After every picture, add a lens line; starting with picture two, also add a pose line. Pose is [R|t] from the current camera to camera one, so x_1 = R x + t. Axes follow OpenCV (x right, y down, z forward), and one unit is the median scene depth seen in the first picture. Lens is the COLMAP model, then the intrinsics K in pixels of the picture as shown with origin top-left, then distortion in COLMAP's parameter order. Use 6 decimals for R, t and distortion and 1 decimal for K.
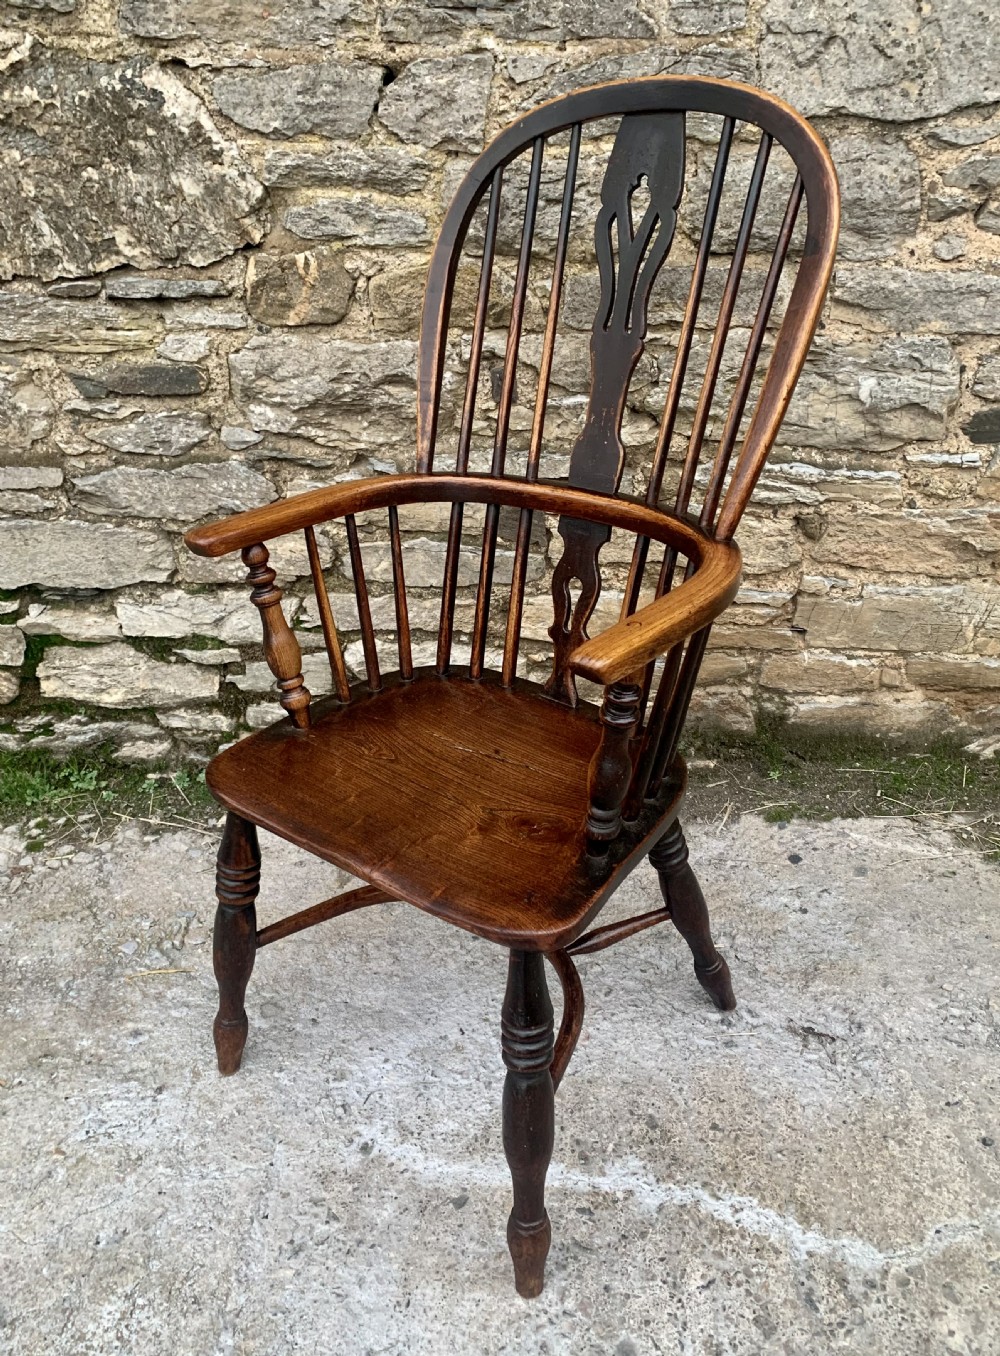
lens RADIAL K [[1182.9, 0, 490.8], [0, 1182.9, 660.2], [0, 0, 1]] dist [0.022879, -0.010579]
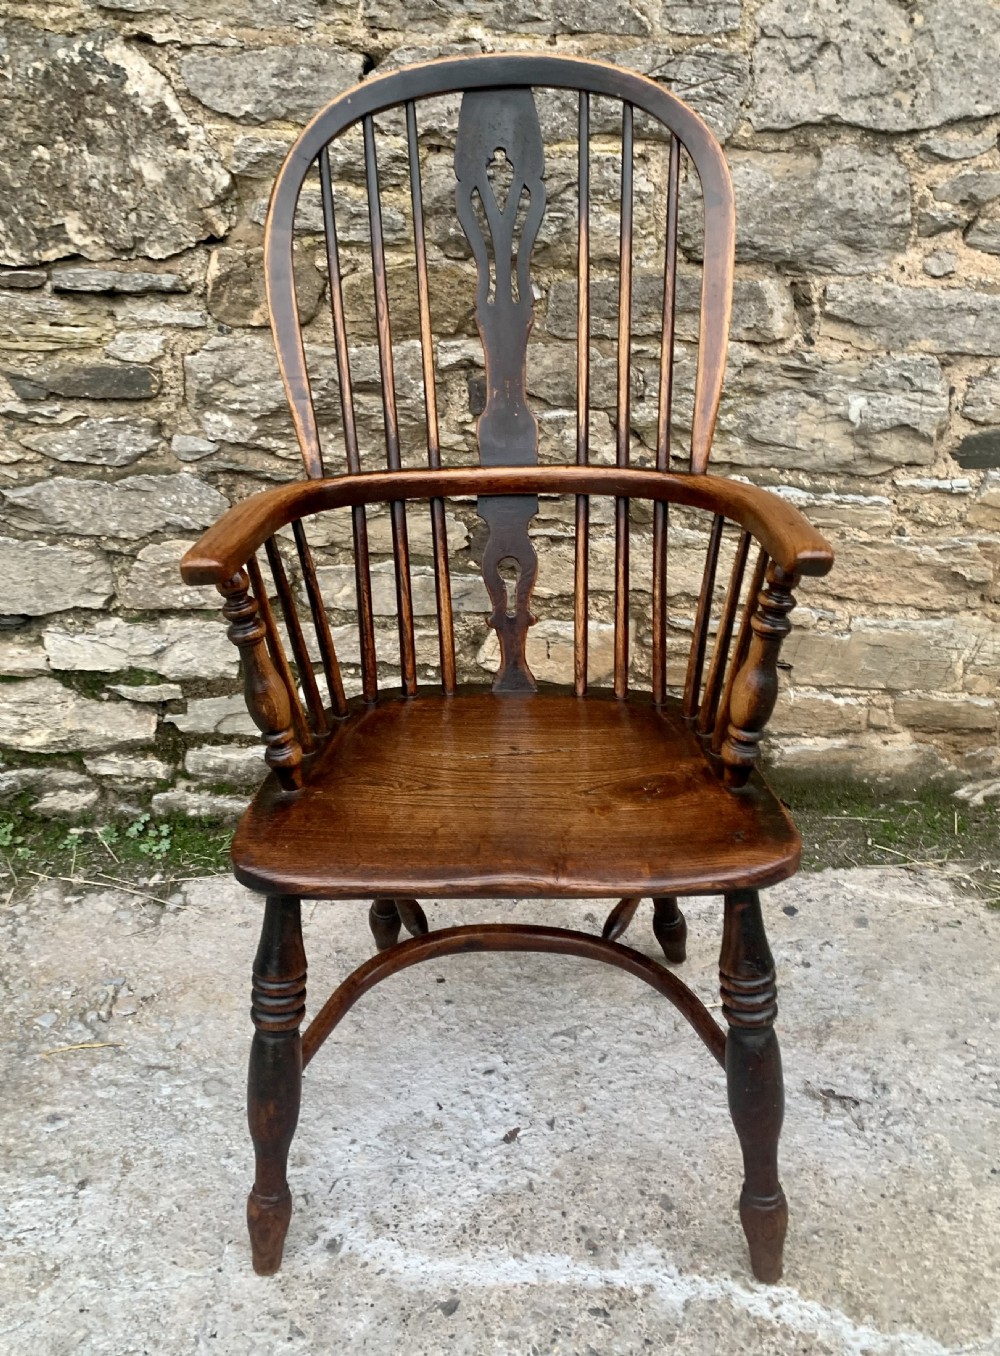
lens RADIAL K [[1172.3, 0, 497.2], [0, 1172.3, 640.9], [0, 0, 1]] dist [0.023833, -0.008423]
pose [[0.996703, 0.008237, 0.080722, -0.052888], [0.000548, 0.994128, -0.108208, 0.065573], [-0.081140, 0.107896, 0.990846, 0.100747]]
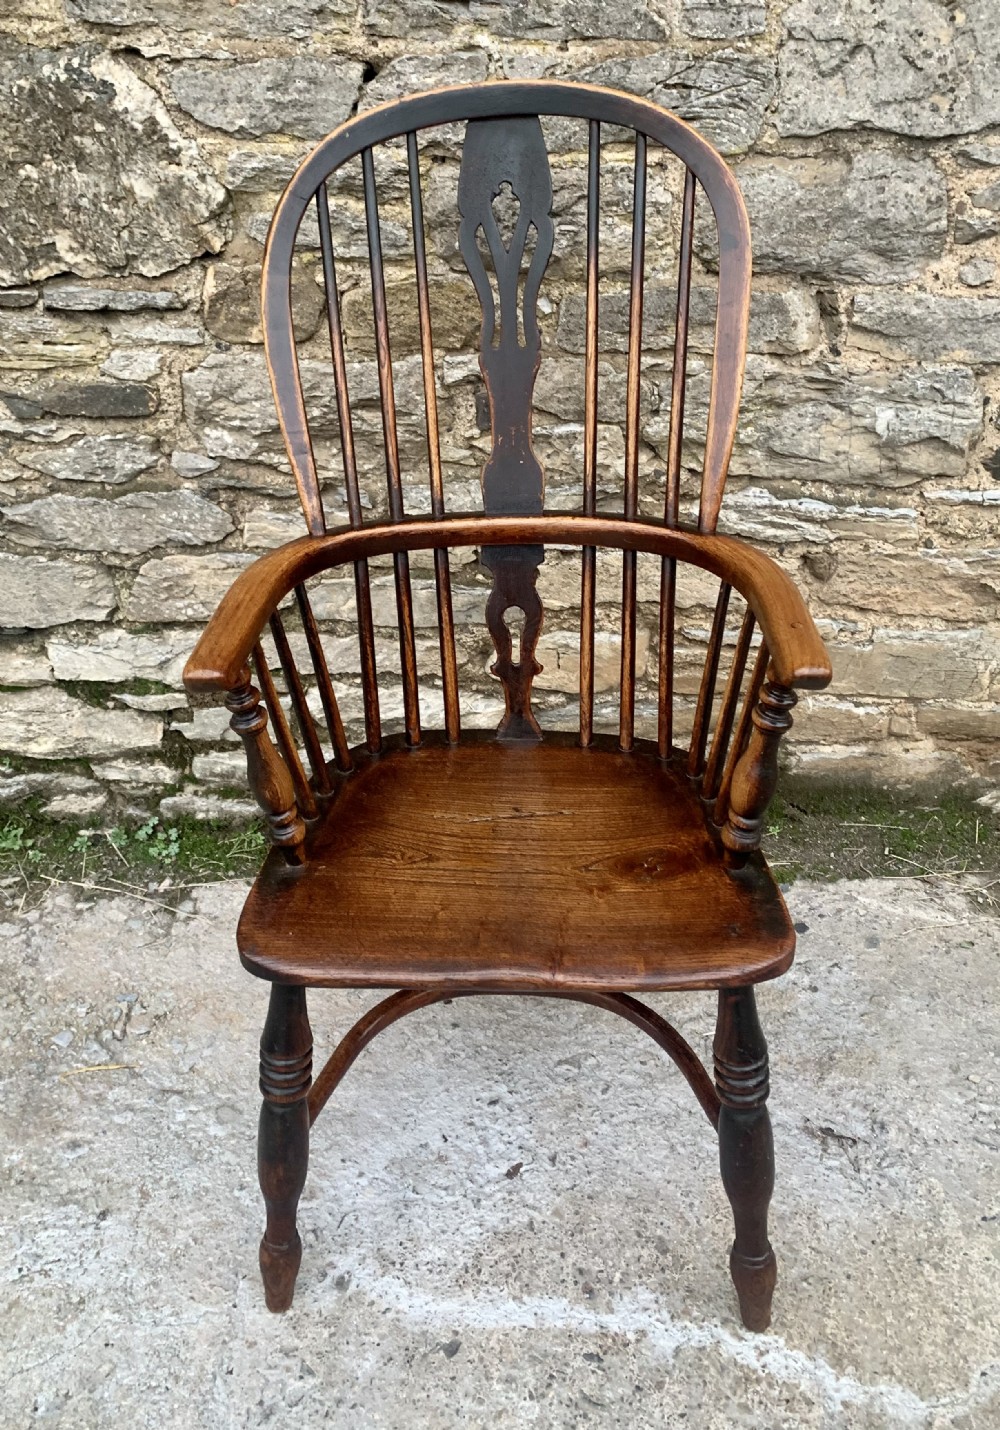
lens RADIAL K [[1253.5, 0, 486.4], [0, 1253.5, 635.9], [0, 0, 1]] dist [0.033907, -0.025690]
pose [[0.998645, 0.004455, 0.051856, -0.042539], [-0.004094, 0.999967, -0.007065, -0.056701], [-0.051886, 0.006843, 0.998630, 0.045543]]
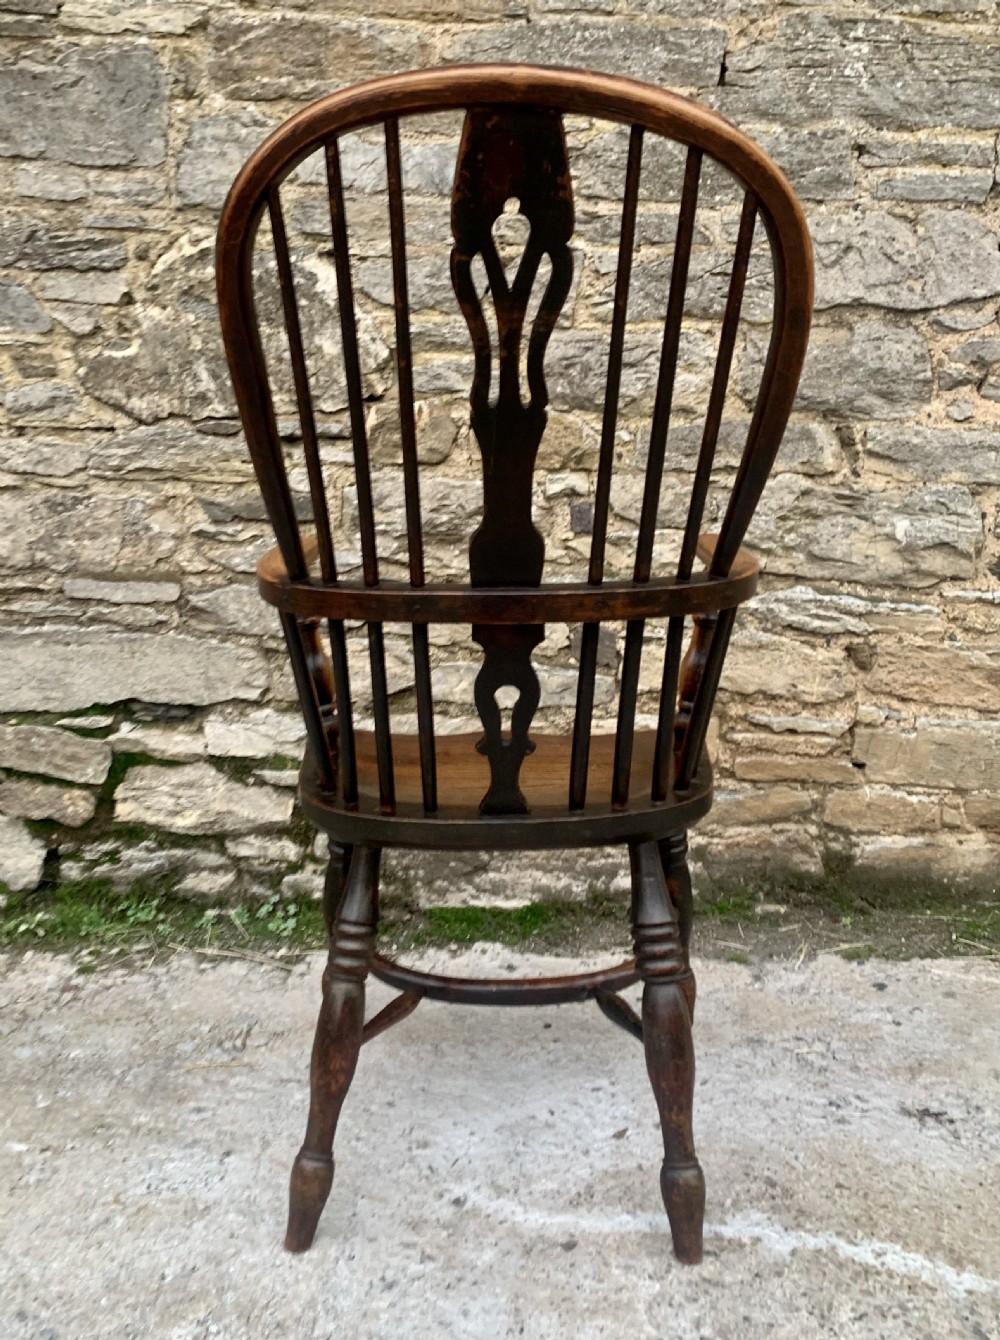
lens RADIAL K [[1181.9, 0, 489.9], [0, 1181.9, 583.3], [0, 0, 1]] dist [0.060336, -0.099672]
pose [[0.999551, 0.029275, 0.006439, -0.087981], [-0.024312, 0.917442, -0.397127, 0.295346], [-0.017533, 0.396792, 0.917741, -0.020226]]
